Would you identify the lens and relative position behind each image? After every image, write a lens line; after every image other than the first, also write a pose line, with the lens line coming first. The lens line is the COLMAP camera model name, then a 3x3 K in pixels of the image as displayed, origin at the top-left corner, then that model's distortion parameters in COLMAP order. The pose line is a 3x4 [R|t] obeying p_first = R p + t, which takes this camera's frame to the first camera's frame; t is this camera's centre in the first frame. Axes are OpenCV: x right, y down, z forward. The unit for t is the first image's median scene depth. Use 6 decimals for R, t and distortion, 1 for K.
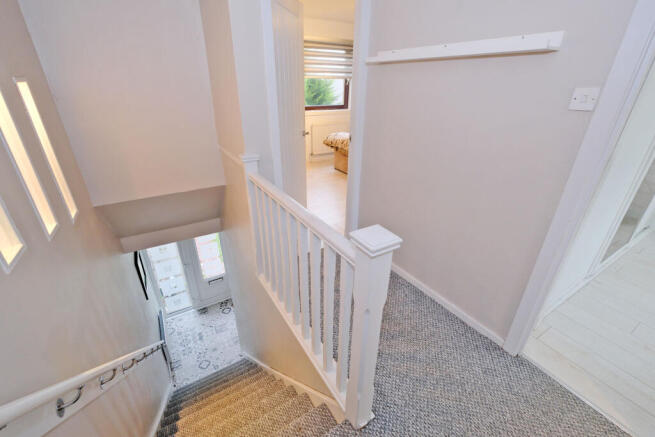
lens RADIAL K [[286.6, 0, 326.5], [0, 286.6, 217.5], [0, 0, 1]] dist [0.000072, -0.001138]
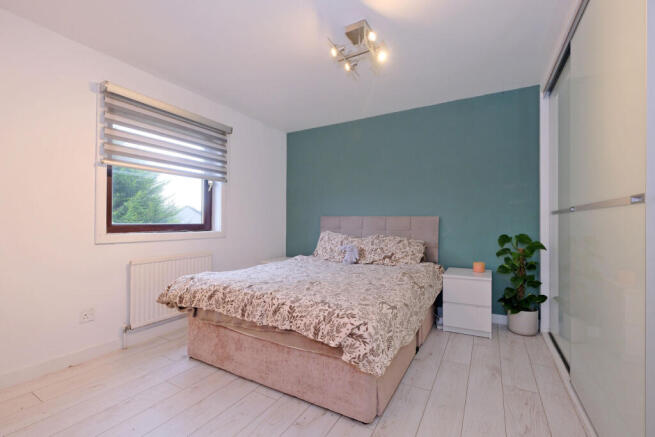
lens RADIAL K [[286.6, 0, 333.8], [0, 286.6, 220.0], [0, 0, 1]] dist [0.000072, -0.001138]
pose [[0.865833, -0.001165, 0.500333, 0.007538], [0.222929, 0.896147, -0.383696, -0.449908], [-0.447925, 0.443755, 0.776173, 1.539670]]
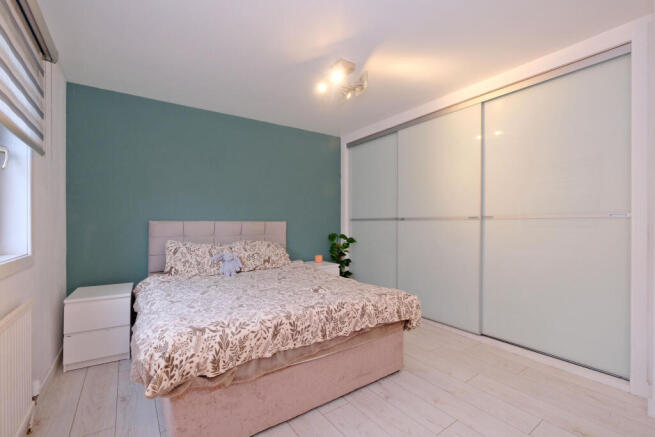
lens RADIAL K [[286.6, 0, 333.1], [0, 286.6, 220.0], [0, 0, 1]] dist [0.000072, -0.001138]
pose [[-0.093891, -0.001281, 0.995582, -0.691579], [0.441507, 0.896237, 0.042790, -0.976779], [-0.892332, 0.443574, -0.083583, 2.522262]]
